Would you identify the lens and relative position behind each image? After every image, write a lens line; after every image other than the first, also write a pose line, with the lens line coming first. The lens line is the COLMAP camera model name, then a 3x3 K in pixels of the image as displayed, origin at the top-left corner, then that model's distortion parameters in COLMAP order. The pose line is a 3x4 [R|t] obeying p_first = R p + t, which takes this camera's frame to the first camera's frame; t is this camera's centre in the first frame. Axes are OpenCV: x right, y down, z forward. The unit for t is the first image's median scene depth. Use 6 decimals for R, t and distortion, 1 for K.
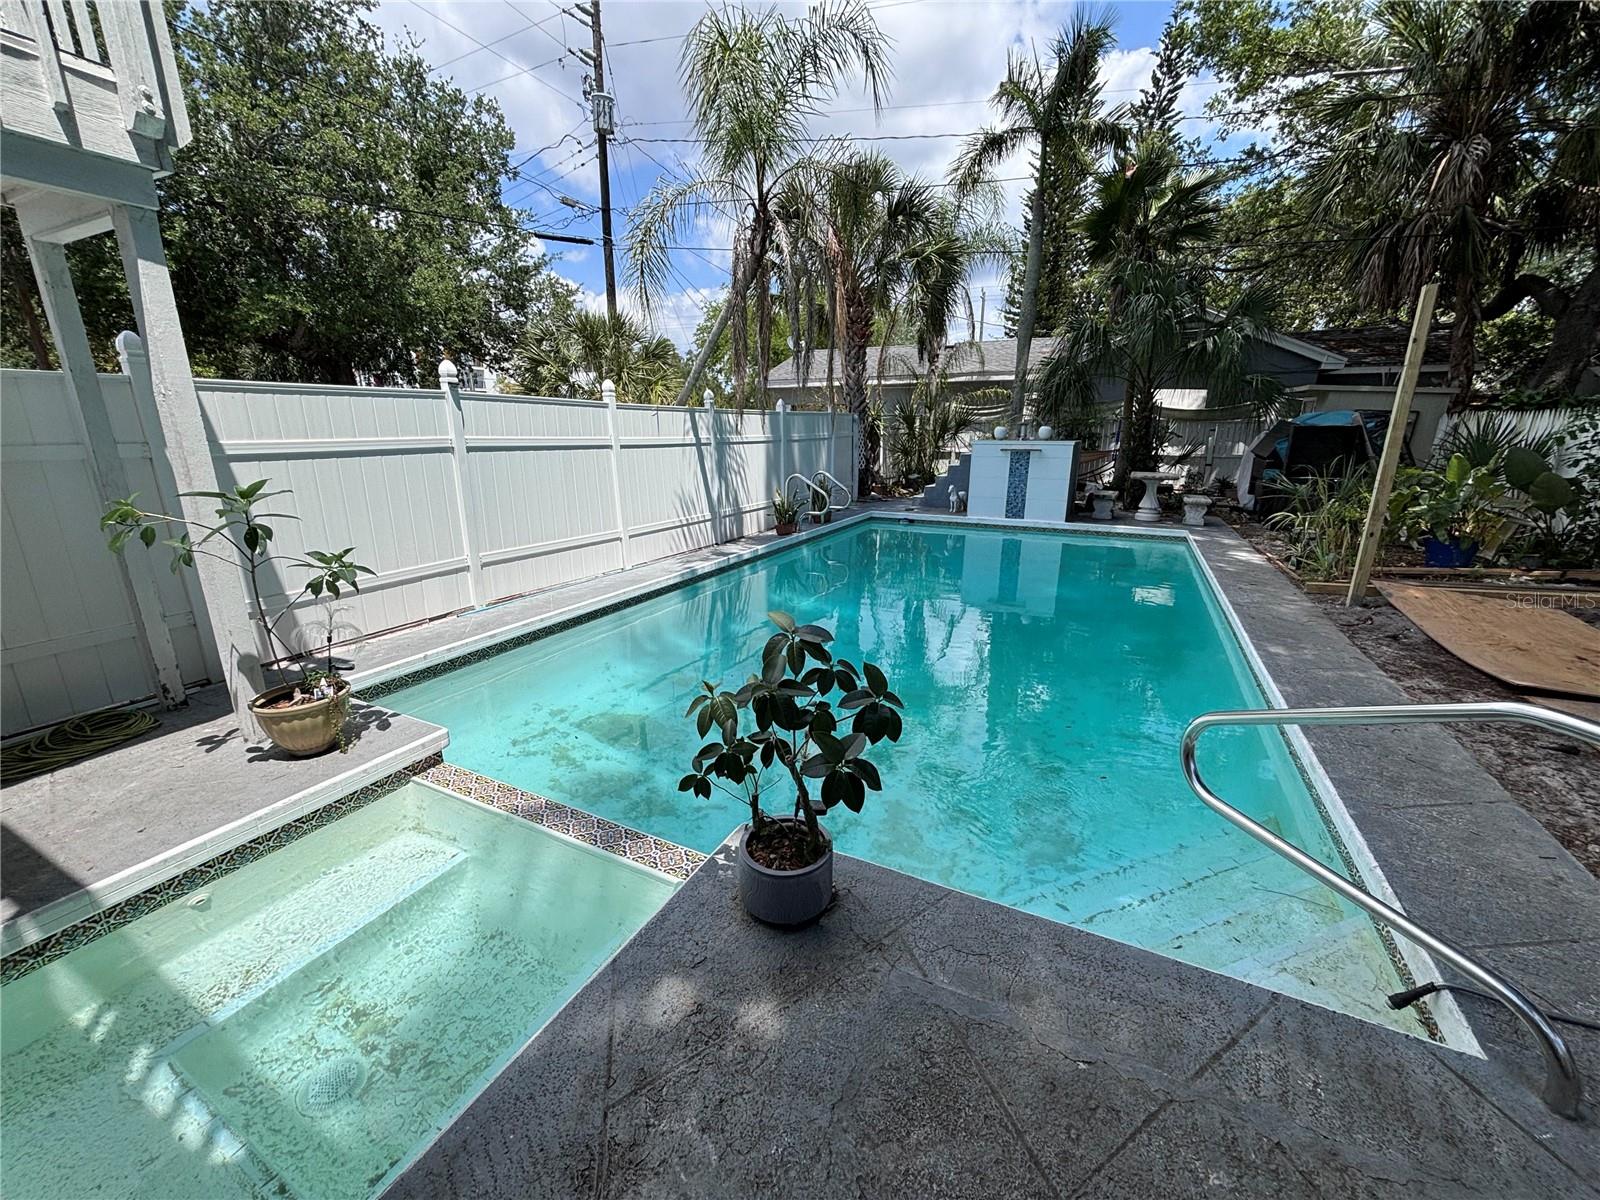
lens RADIAL K [[639.7, 0, 801.7], [0, 639.7, 602.8], [0, 0, 1]] dist [0.000119, -0.000047]
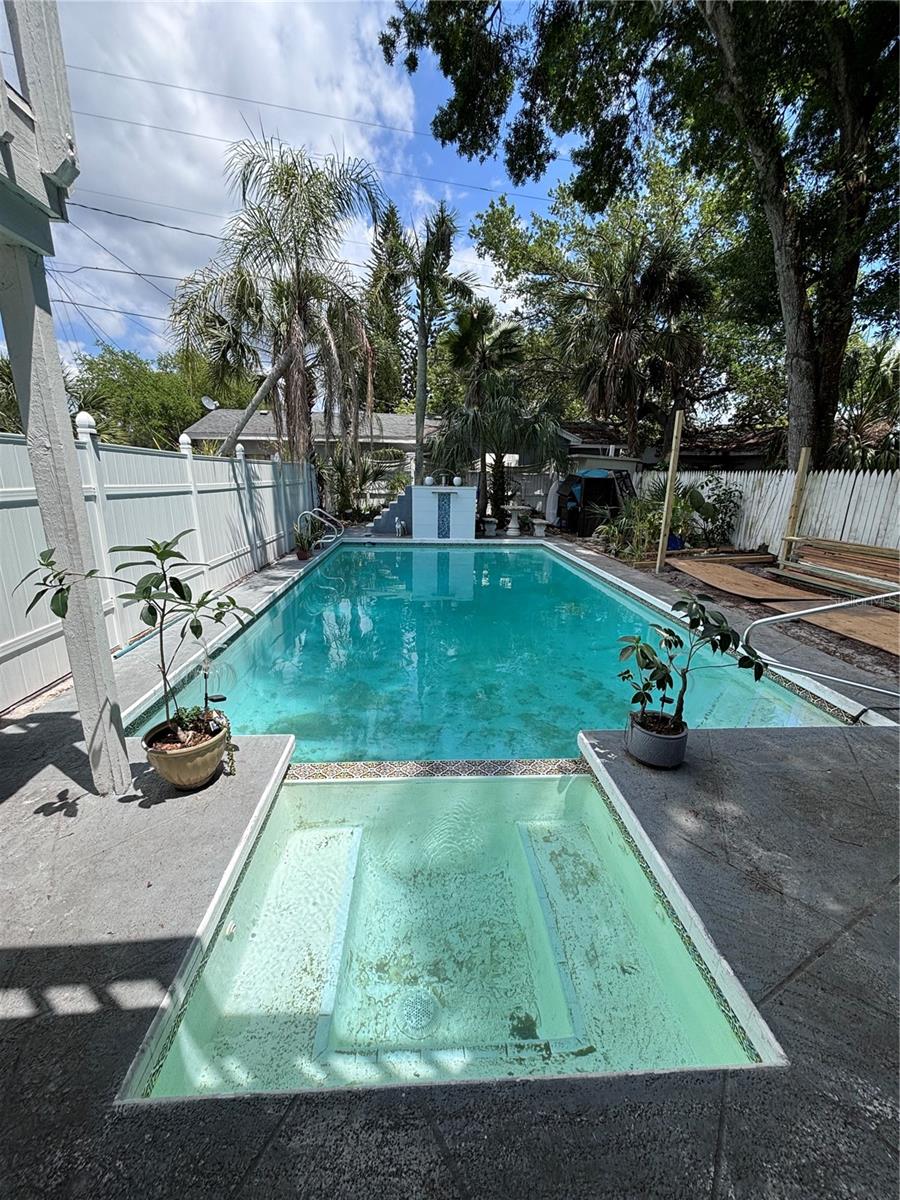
lens RADIAL K [[479.8, 0, 451.2], [0, 479.8, 603.1], [0, 0, 1]] dist [0.000119, -0.000047]
pose [[0.865280, -0.118697, 0.487033, -0.217706], [0.120438, 0.992330, 0.027872, -0.010846], [-0.486605, 0.034540, 0.872939, 0.022980]]
